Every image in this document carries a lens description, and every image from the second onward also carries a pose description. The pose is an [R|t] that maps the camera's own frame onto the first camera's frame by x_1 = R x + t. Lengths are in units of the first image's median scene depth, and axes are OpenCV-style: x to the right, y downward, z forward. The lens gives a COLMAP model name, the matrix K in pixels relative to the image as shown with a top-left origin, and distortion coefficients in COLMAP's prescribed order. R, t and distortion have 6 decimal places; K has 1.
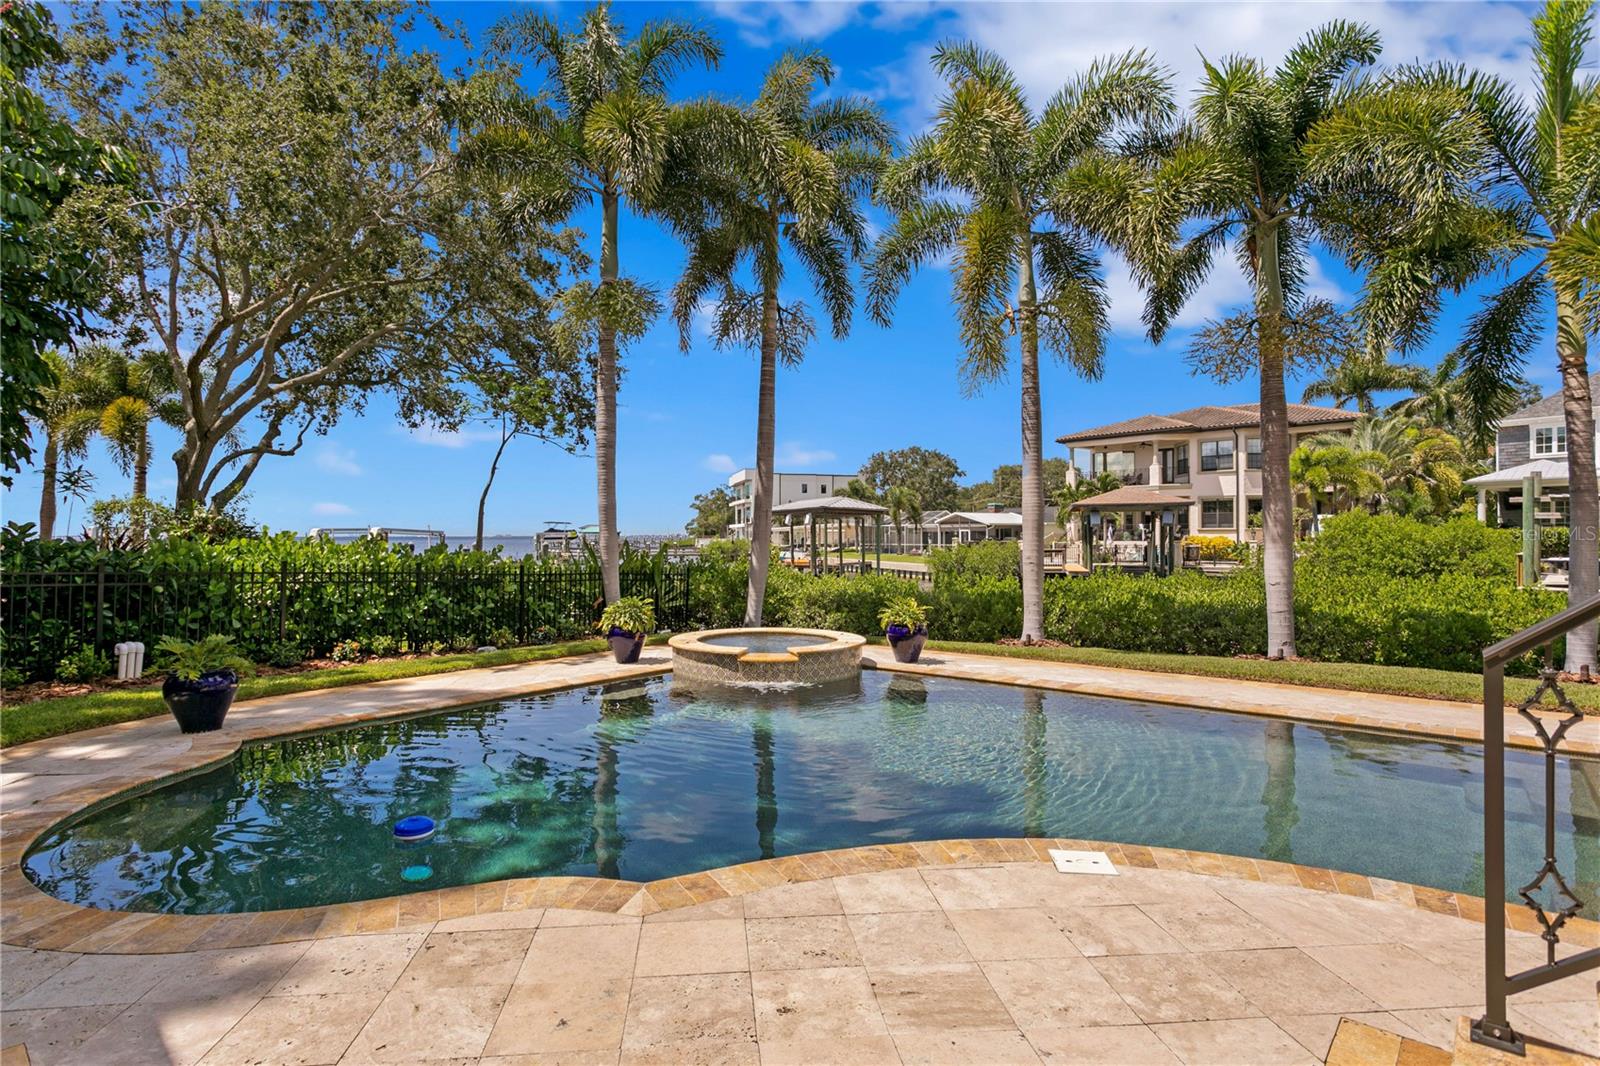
lens RADIAL K [[823.3, 0, 792.0], [0, 823.3, 519.5], [0, 0, 1]] dist [-0.003470, 0.003630]
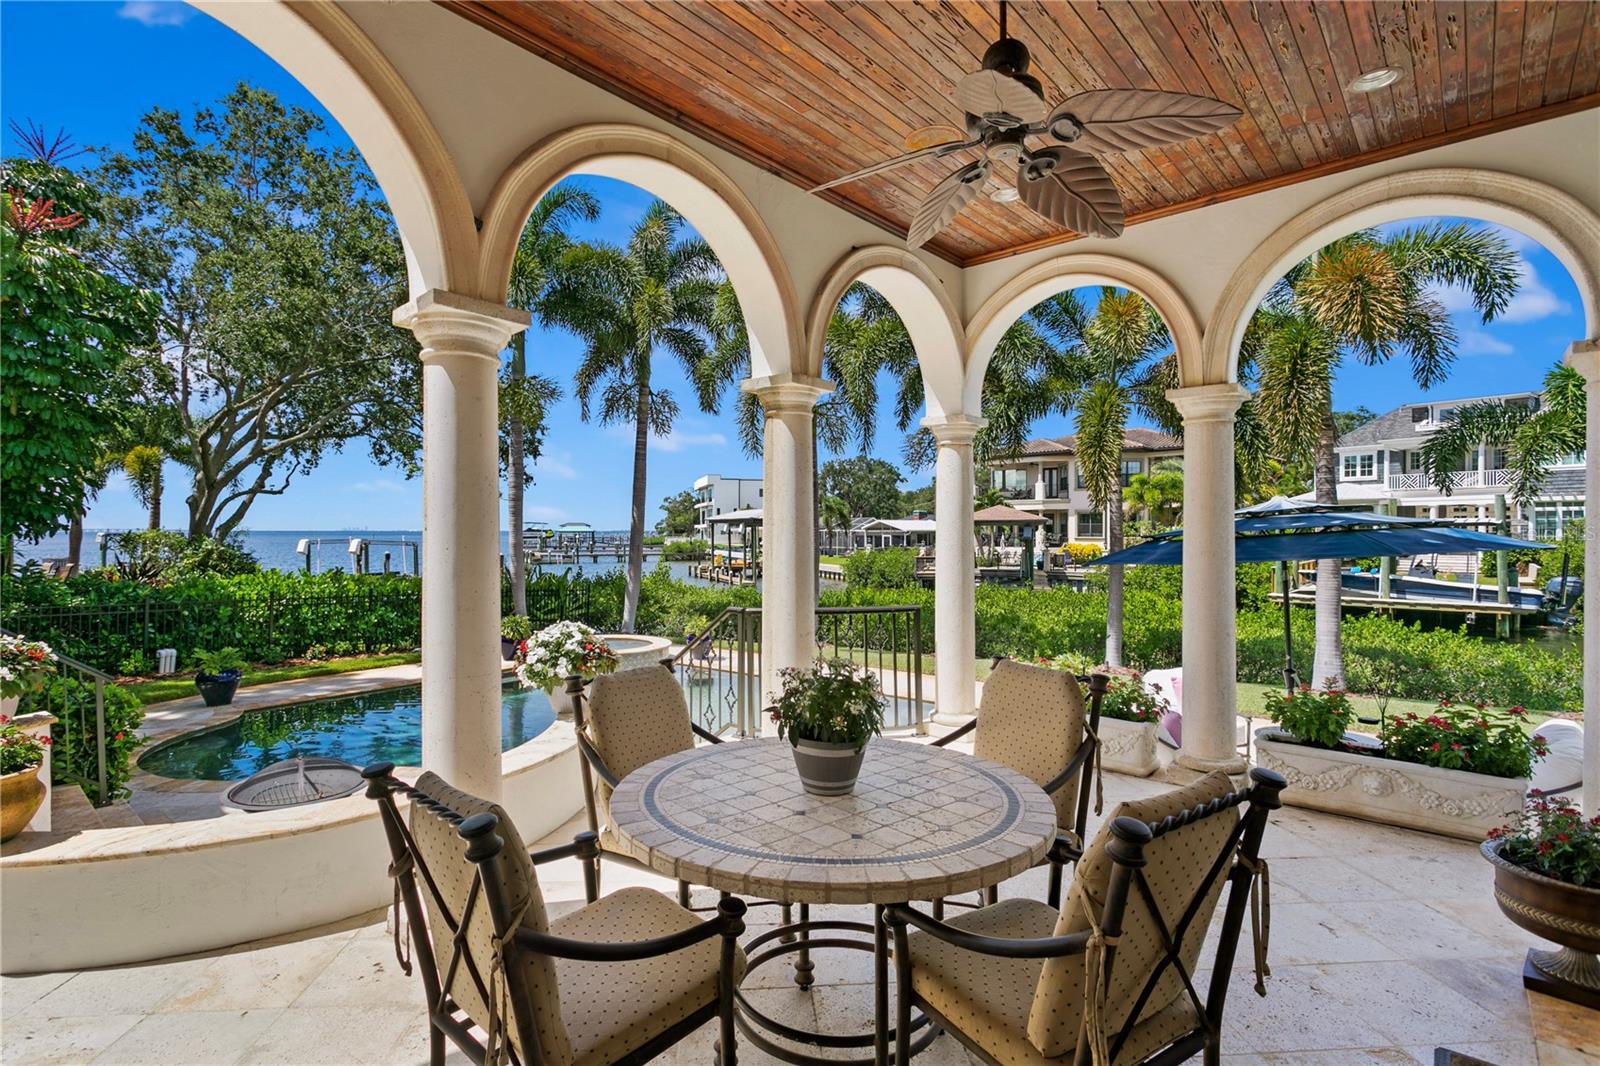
lens RADIAL K [[774.1, 0, 794.7], [0, 774.1, 518.8], [0, 0, 1]] dist [0.006673, -0.001452]
pose [[0.999421, 0.003259, 0.033869, 0.176169], [-0.003438, 0.999981, 0.005212, -0.059414], [-0.033852, -0.005326, 0.999413, -0.273162]]
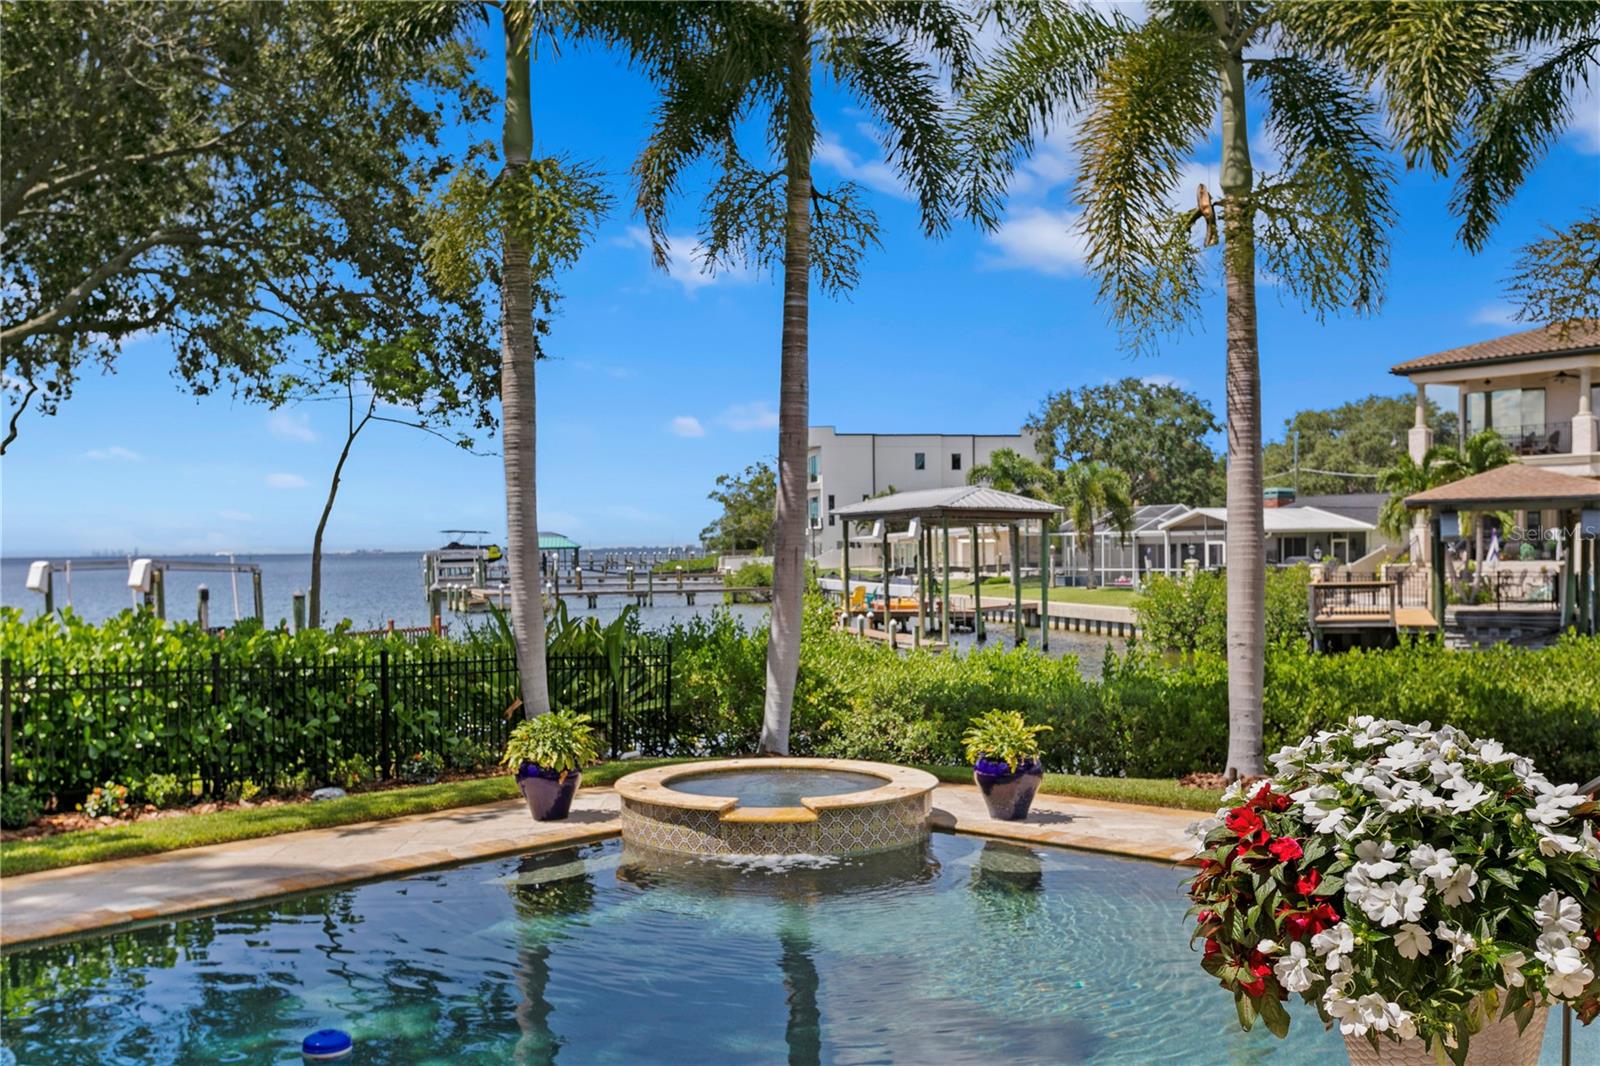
lens RADIAL K [[1561.9, 0, 786.6], [0, 1561.9, 580.3], [0, 0, 1]] dist [0.017445, 0.000000]
pose [[0.996965, -0.010914, -0.077082, 0.045521], [0.014218, 0.998997, 0.042450, -0.034606], [0.076541, -0.043417, 0.996121, -0.095002]]
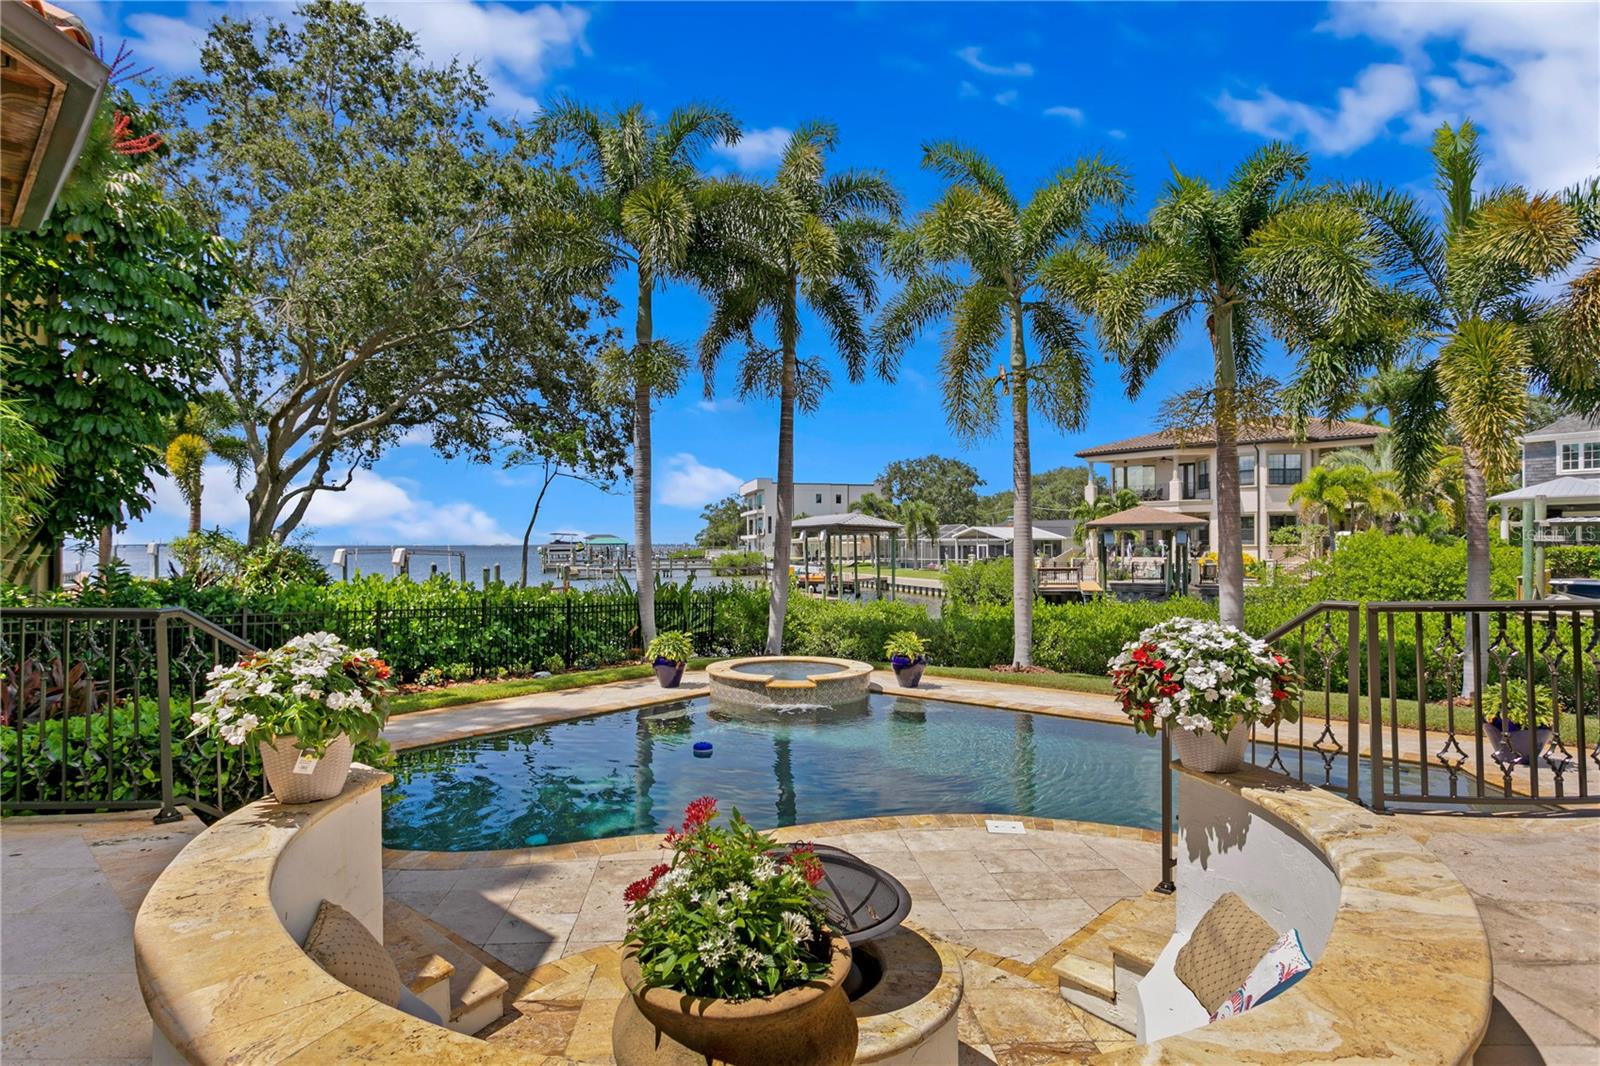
lens RADIAL K [[873.0, 0, 791.0], [0, 873.0, 531.0], [0, 0, 1]] dist [-0.002803, 0.006141]
pose [[0.999866, -0.001629, -0.016273, -0.004706], [0.001719, 0.999983, 0.005535, -0.037350], [0.016263, -0.005562, 0.999852, -0.162619]]
